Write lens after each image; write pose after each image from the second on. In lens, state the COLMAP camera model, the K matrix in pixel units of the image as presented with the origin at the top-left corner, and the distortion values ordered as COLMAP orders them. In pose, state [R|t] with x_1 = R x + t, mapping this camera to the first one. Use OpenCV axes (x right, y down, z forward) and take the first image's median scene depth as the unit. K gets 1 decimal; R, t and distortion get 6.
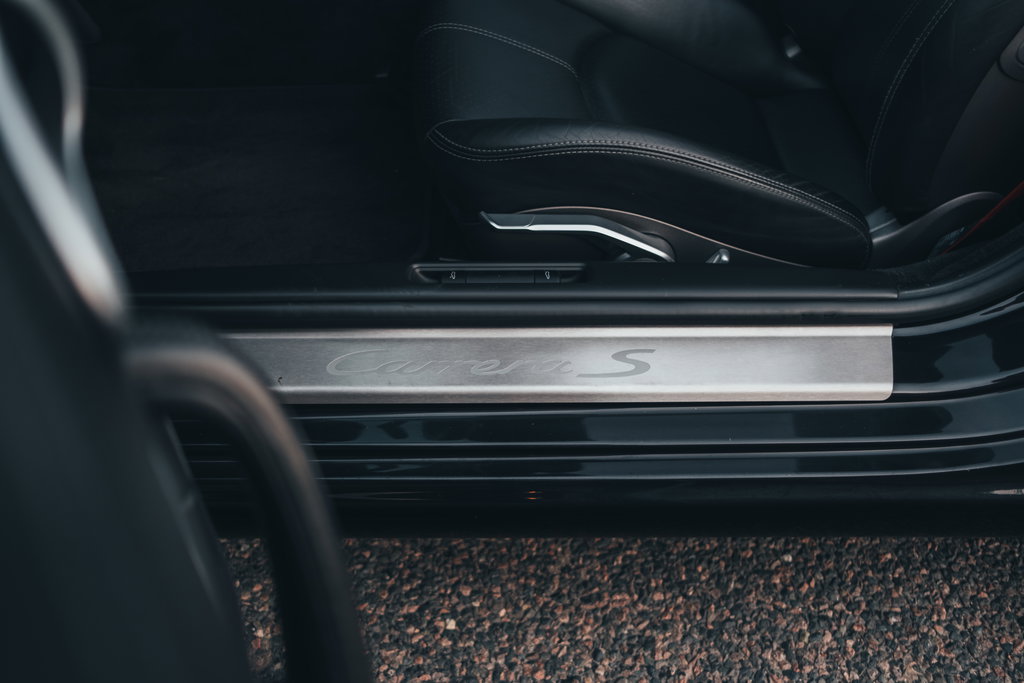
lens RADIAL K [[1005.5, 0, 511.4], [0, 1005.5, 342.5], [0, 0, 1]] dist [0.009153, 0.000000]
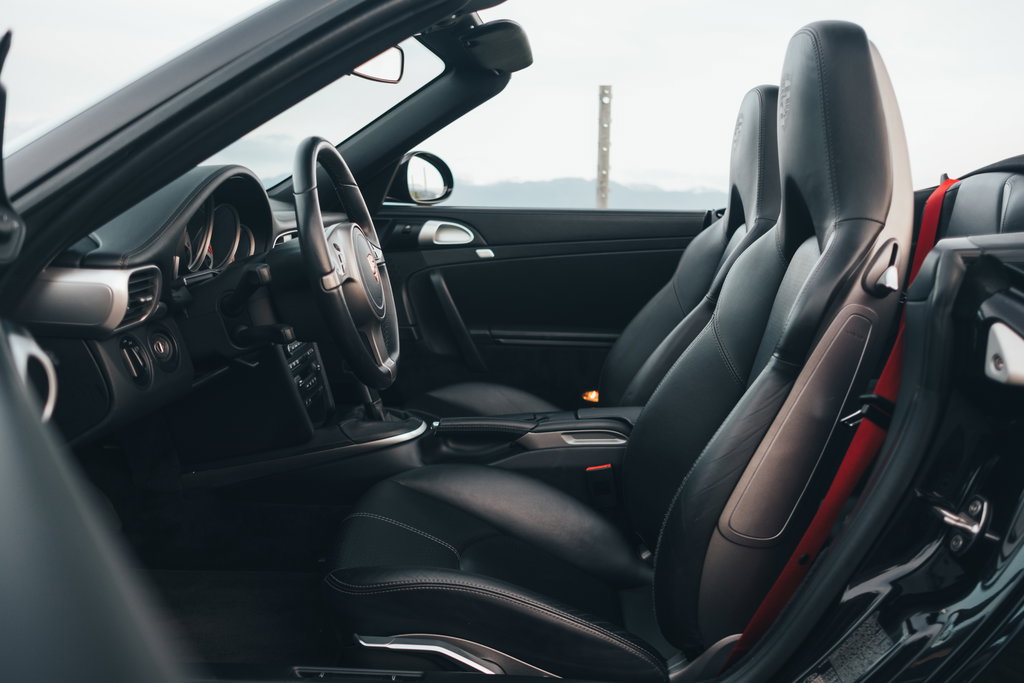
lens RADIAL K [[1005.5, 0, 512.7], [0, 1005.5, 340.9], [0, 0, 1]] dist [0.009153, 0.000000]
pose [[0.998094, 0.006397, -0.061381, 0.259260], [-0.039168, 0.834279, -0.549950, 0.273176], [0.047691, 0.551306, 0.832939, -0.319158]]
